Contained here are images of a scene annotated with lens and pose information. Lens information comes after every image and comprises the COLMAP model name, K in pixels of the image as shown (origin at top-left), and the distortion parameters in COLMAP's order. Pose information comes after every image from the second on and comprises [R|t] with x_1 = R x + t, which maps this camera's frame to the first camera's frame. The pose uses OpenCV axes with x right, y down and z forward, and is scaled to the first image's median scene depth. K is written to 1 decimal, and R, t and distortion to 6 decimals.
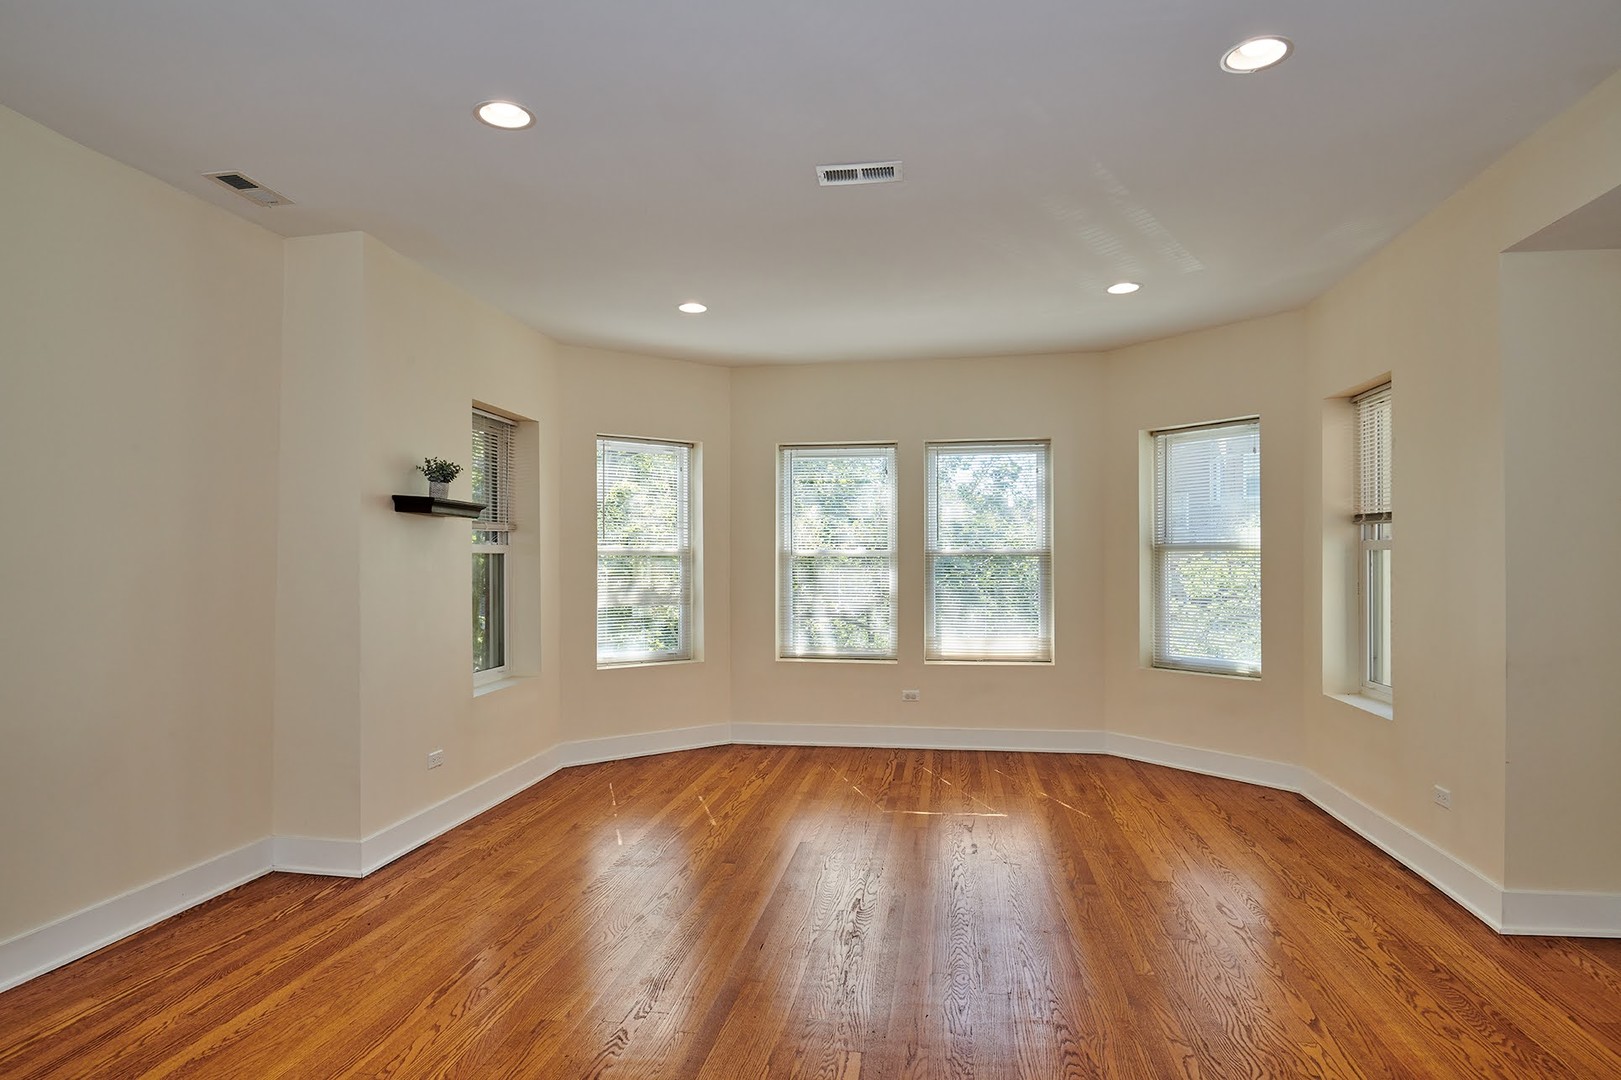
lens RADIAL K [[911.3, 0, 811.1], [0, 911.3, 566.7], [0, 0, 1]] dist [0.003417, -0.023073]
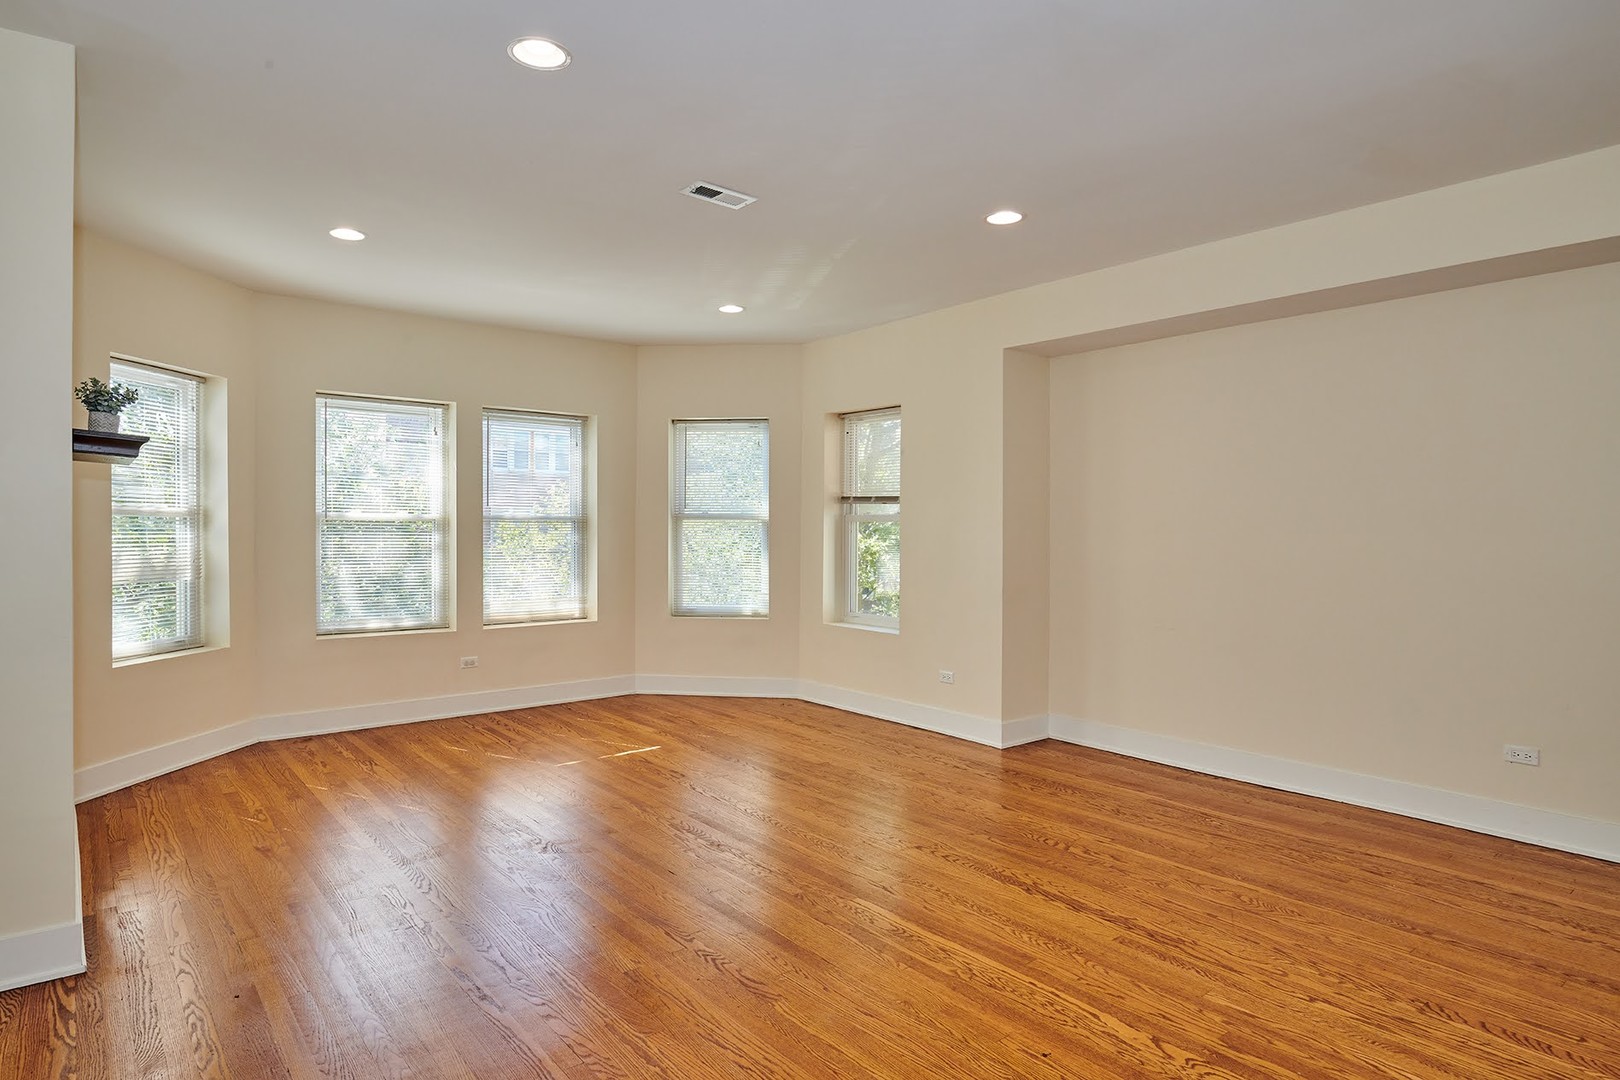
lens RADIAL K [[907.3, 0, 810.0], [0, 907.3, 540.0], [0, 0, 1]] dist [0.001285, -0.001030]
pose [[0.662603, -0.002990, 0.748965, -0.413421], [-0.002643, 0.999976, 0.006331, 0.001956], [-0.748966, -0.006175, 0.662580, 0.075948]]
